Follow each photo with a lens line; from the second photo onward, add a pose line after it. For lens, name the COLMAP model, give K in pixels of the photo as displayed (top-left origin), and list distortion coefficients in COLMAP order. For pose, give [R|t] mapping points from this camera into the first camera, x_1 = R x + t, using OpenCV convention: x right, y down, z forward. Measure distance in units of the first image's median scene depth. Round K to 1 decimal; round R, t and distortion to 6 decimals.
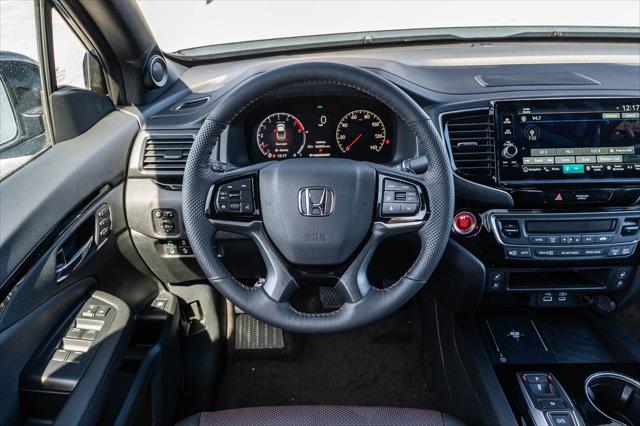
lens RADIAL K [[548.6, 0, 311.5], [0, 548.6, 222.7], [0, 0, 1]] dist [0.004339, 0.000634]
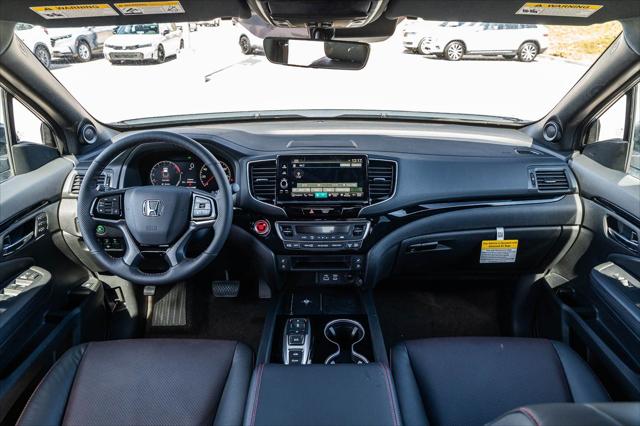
lens RADIAL K [[479.9, 0, 320.0], [0, 479.9, 213.0], [0, 0, 1]] dist [-0.003877, -0.001777]
pose [[0.999479, 0.015969, 0.028031, 0.421221], [-0.012720, 0.993571, -0.112493, 0.120769], [-0.029647, 0.112078, 0.993257, -0.456381]]
